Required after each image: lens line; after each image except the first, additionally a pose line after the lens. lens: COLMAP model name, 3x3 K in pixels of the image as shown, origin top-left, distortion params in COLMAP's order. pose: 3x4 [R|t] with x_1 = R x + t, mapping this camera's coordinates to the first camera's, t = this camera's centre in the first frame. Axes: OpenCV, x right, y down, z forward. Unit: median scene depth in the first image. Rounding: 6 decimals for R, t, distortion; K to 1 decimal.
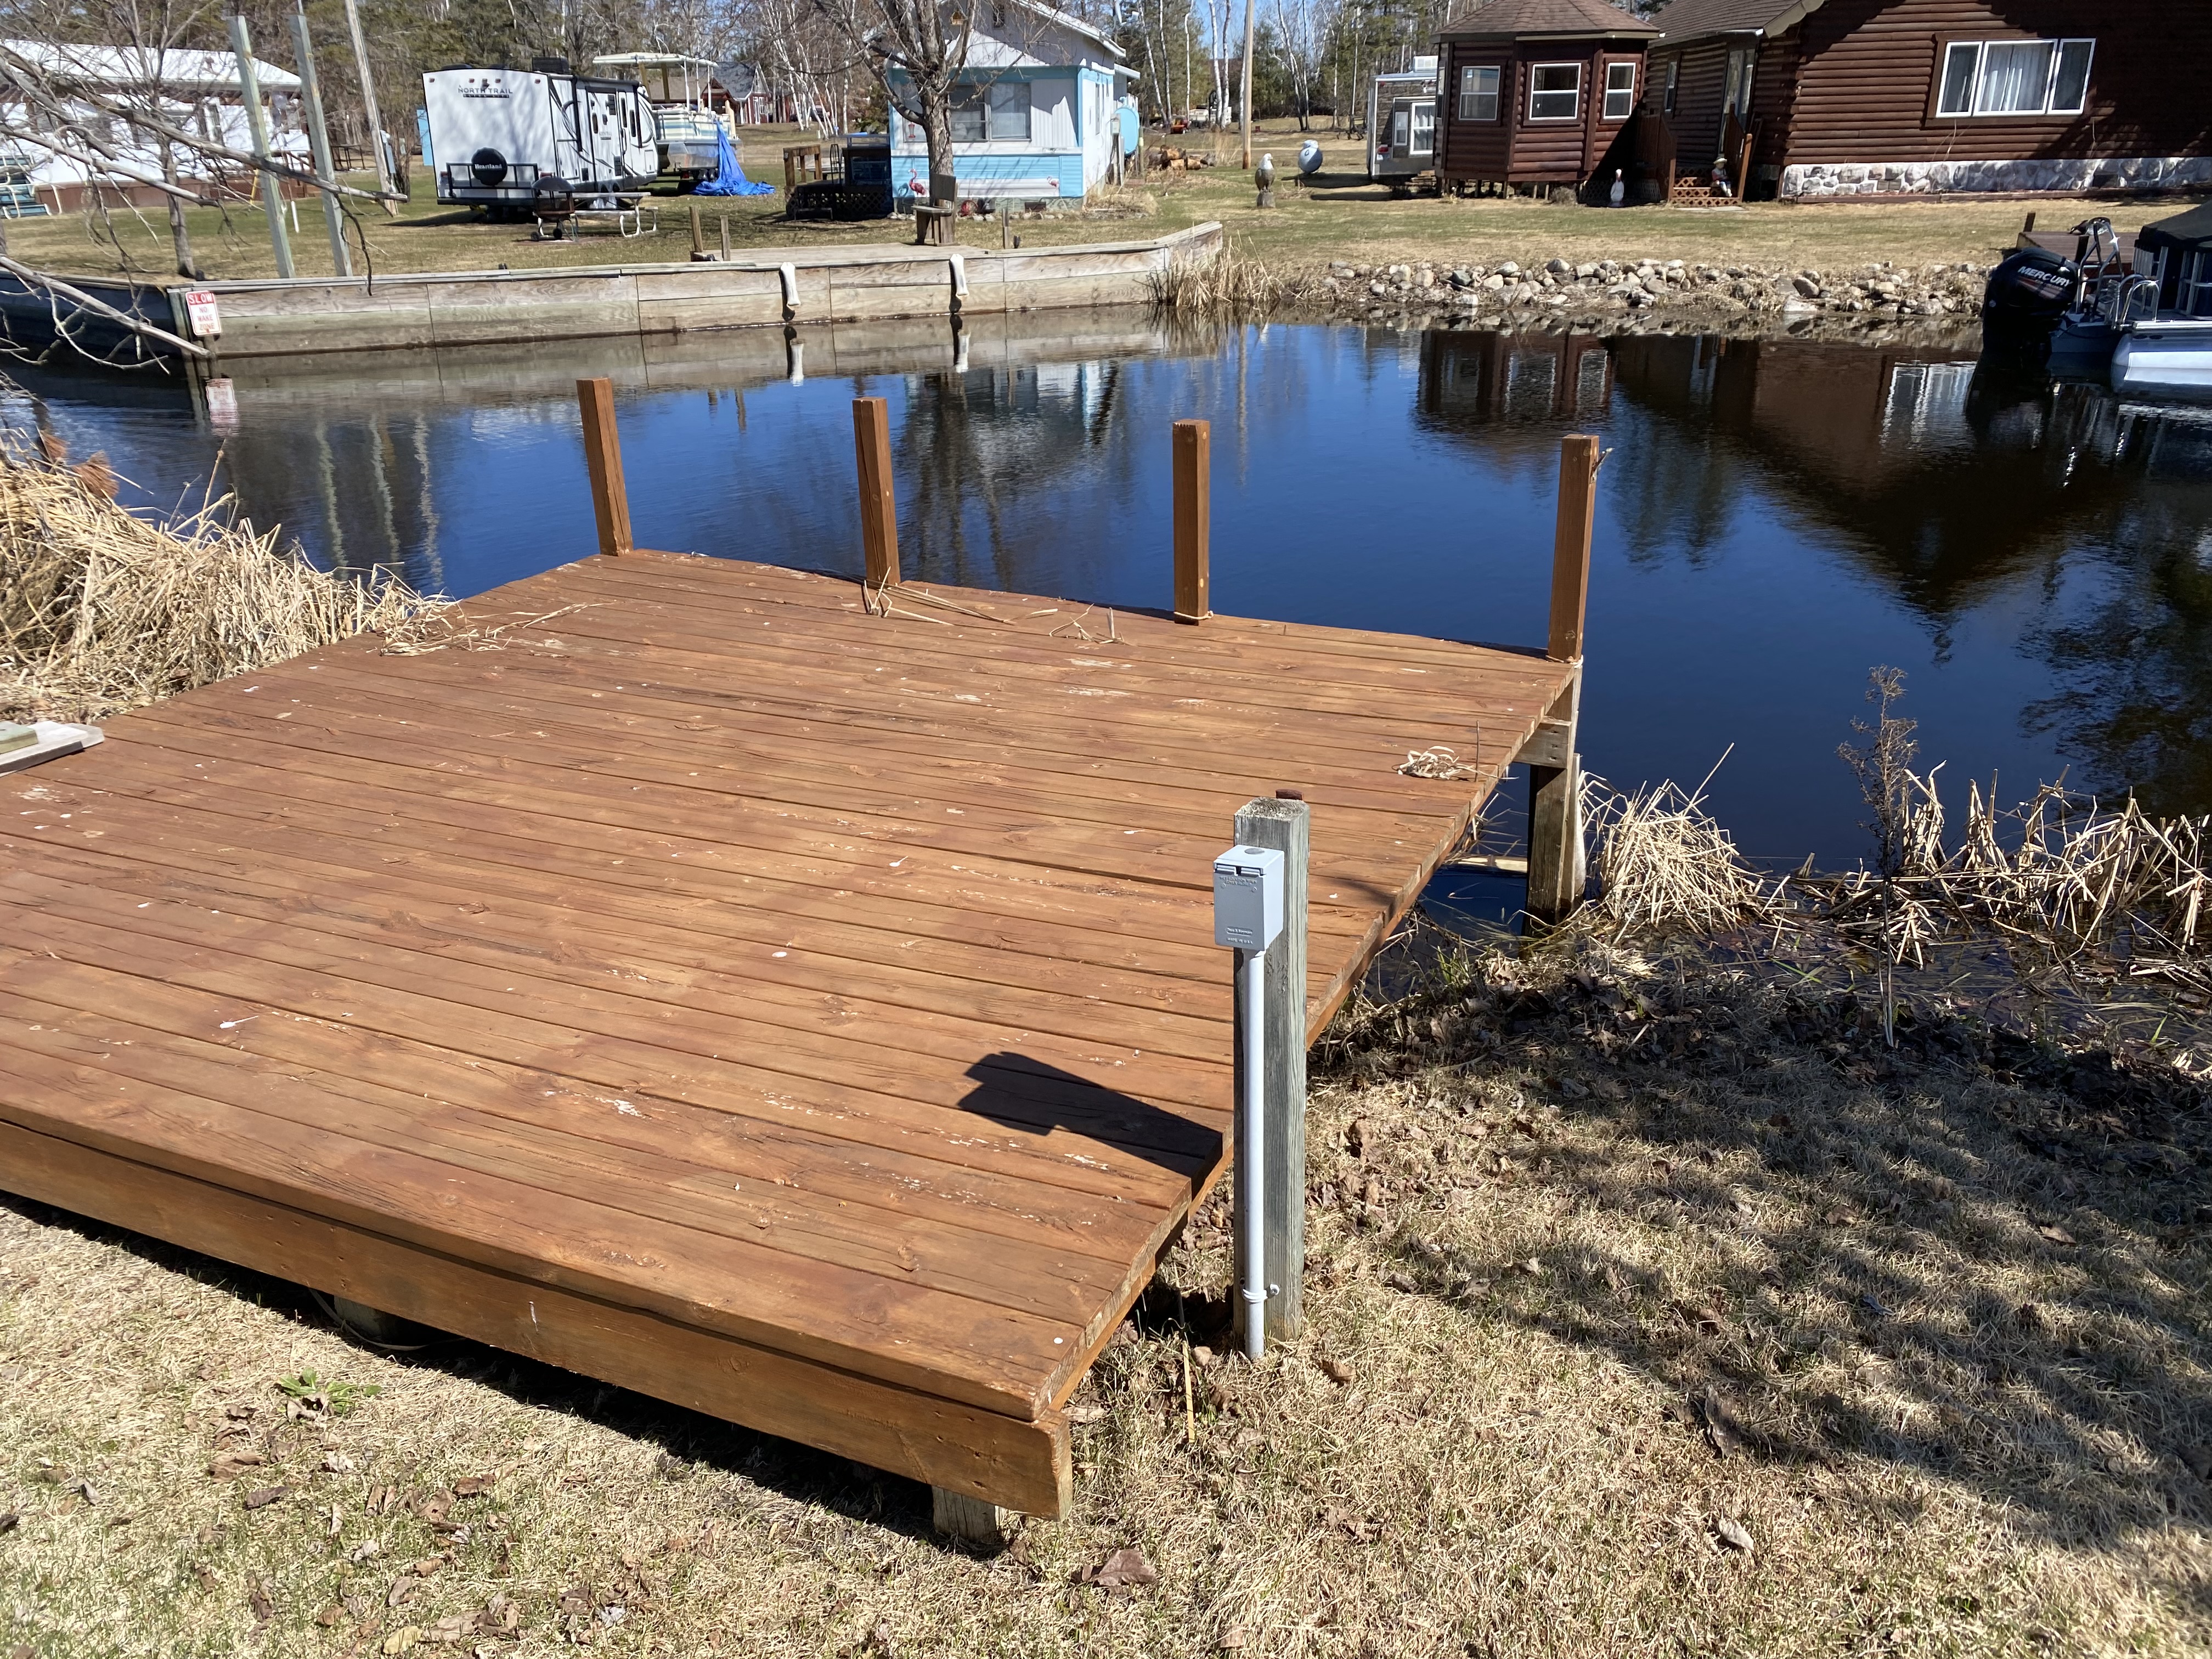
lens RADIAL K [[1677.6, 0, 1097.2], [0, 1677.6, 835.9], [0, 0, 1]] dist [0.024187, -0.041329]
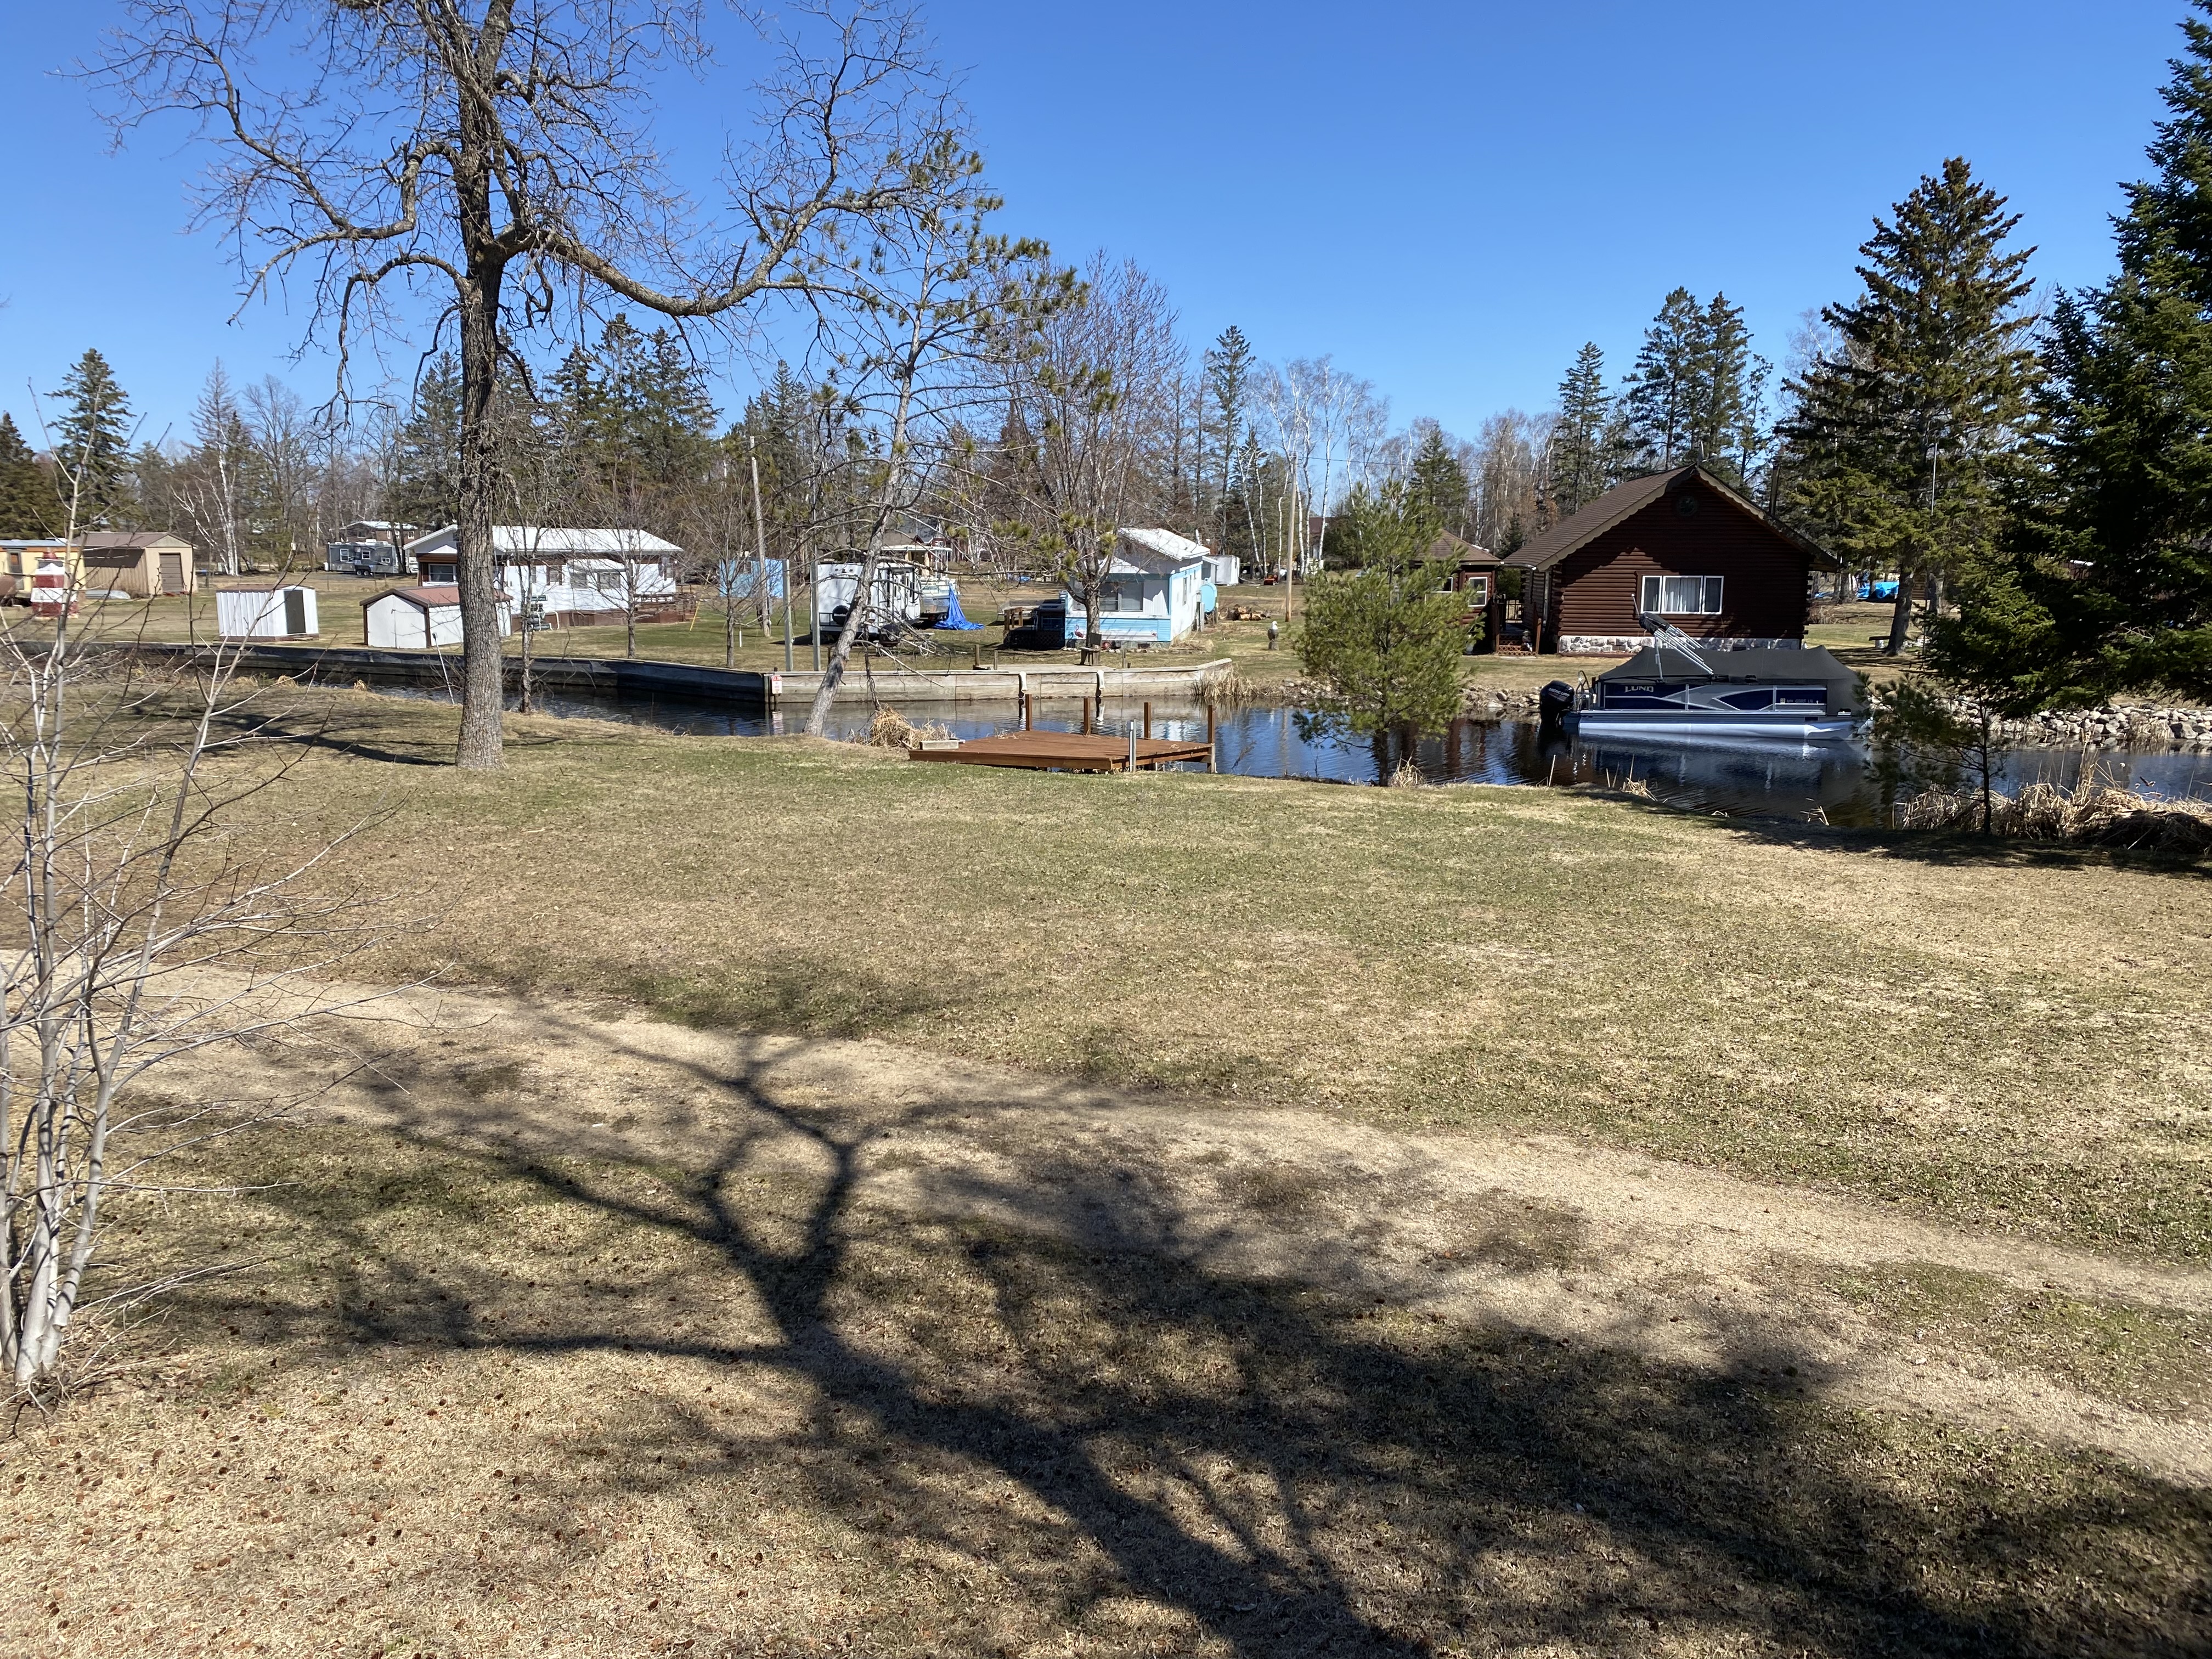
lens RADIAL K [[1677.6, 0, 1053.6], [0, 1677.6, 816.7], [0, 0, 1]] dist [0.024187, -0.041329]
pose [[0.994487, 0.038112, -0.097688, 0.053220], [-0.060570, 0.969260, -0.238468, 0.254441], [0.085597, 0.243071, 0.966225, -0.748083]]
